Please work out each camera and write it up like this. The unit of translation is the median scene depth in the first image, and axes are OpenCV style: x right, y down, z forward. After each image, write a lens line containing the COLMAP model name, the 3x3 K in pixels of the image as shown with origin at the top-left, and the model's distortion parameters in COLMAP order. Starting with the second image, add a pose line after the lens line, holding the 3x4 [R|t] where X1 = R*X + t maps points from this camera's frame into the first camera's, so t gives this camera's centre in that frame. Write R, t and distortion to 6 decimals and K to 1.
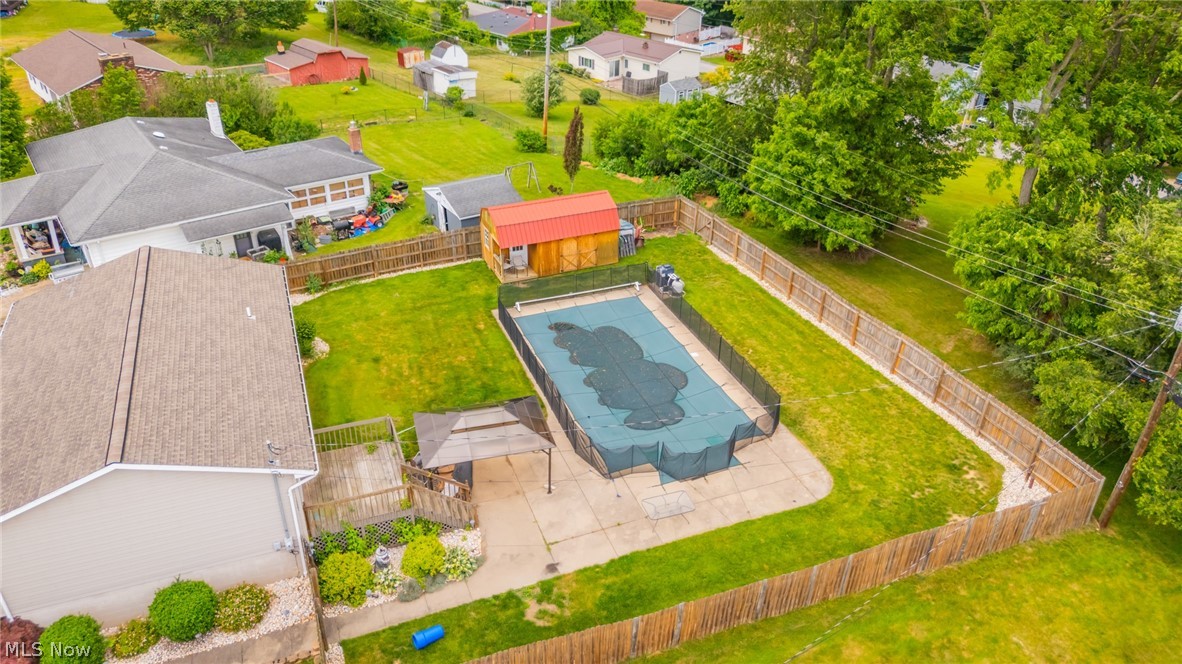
lens RADIAL K [[867.7, 0, 595.1], [0, 867.7, 326.7], [0, 0, 1]] dist [0.055904, -0.052485]
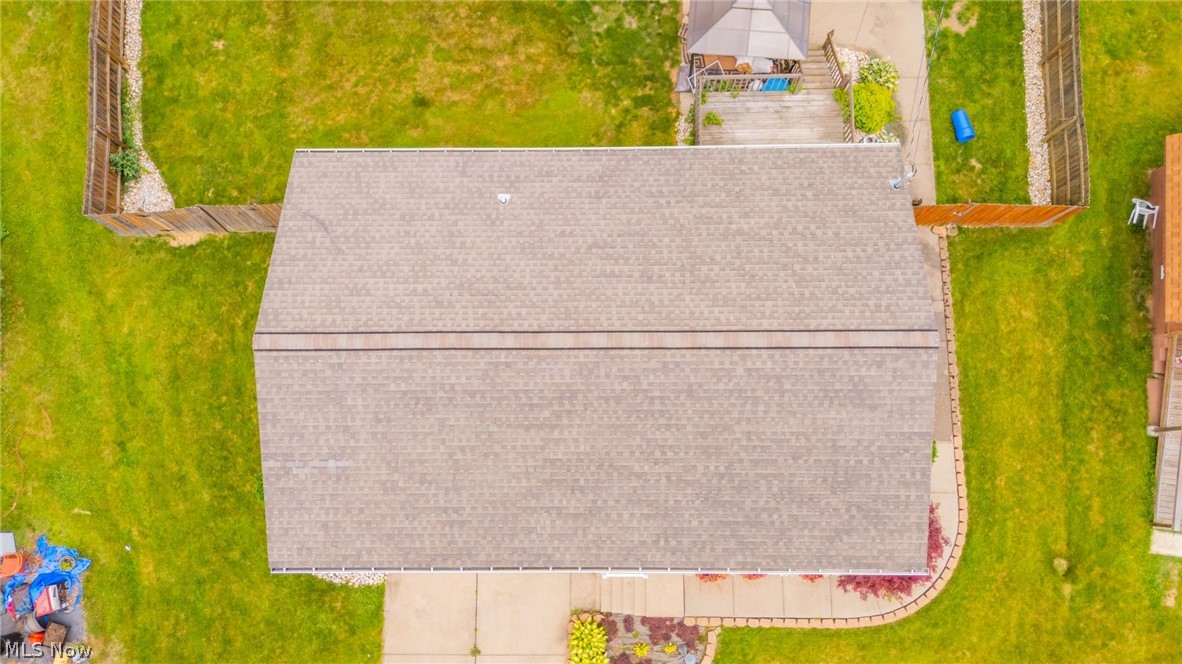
lens RADIAL K [[867.7, 0, 596.3], [0, 867.7, 330.2], [0, 0, 1]] dist [0.055904, -0.052485]
pose [[0.355888, -0.924584, 0.135973, -0.401523], [0.488697, 0.308145, 0.816225, -0.340485], [-0.796567, -0.224035, 0.561506, 0.426060]]
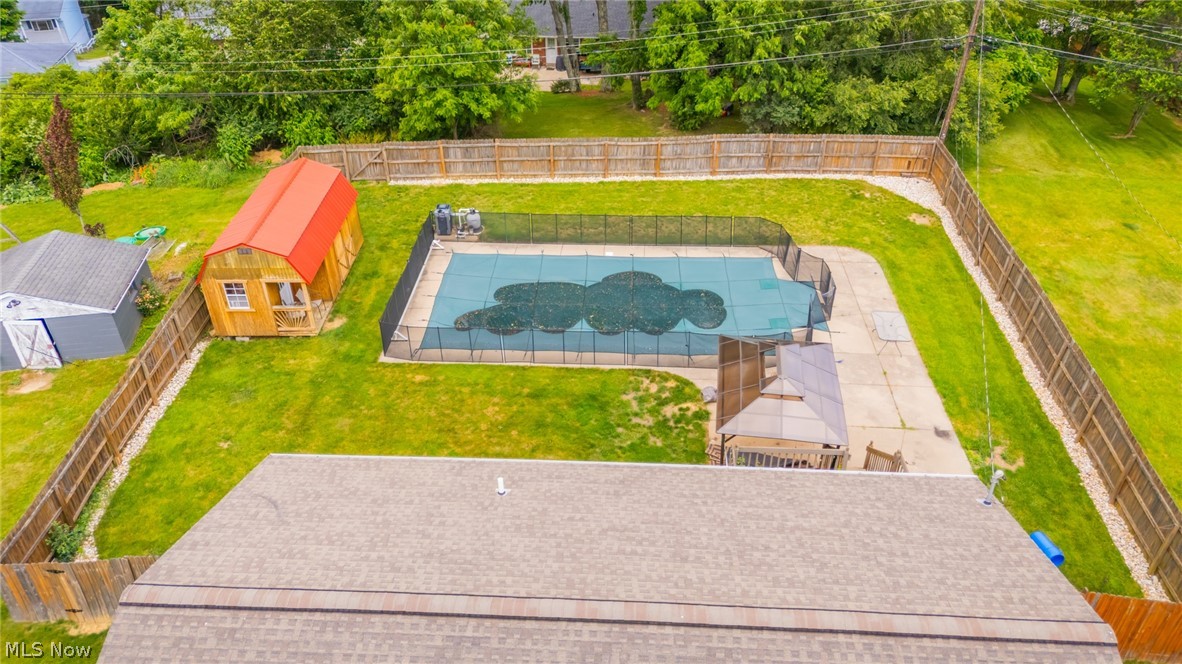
lens RADIAL K [[867.7, 0, 595.1], [0, 867.7, 328.4], [0, 0, 1]] dist [0.055904, -0.052485]
pose [[0.407873, -0.518835, 0.751299, -0.522170], [0.466025, 0.825899, 0.317352, -0.168640], [-0.785150, 0.220685, 0.578652, 0.474409]]
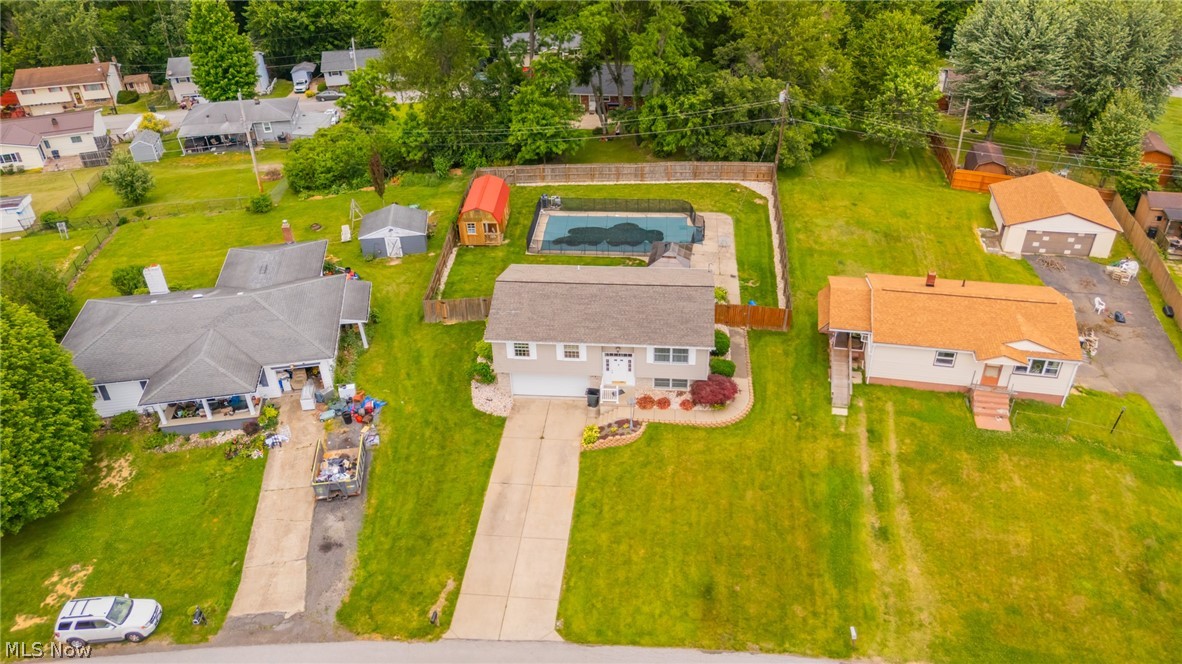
lens RADIAL K [[867.7, 0, 594.2], [0, 867.7, 331.0], [0, 0, 1]] dist [0.055904, -0.052485]
pose [[0.444847, -0.518831, 0.730017, -1.350995], [0.474155, 0.827938, 0.299491, -0.332975], [-0.759795, 0.212914, 0.614313, -0.114733]]
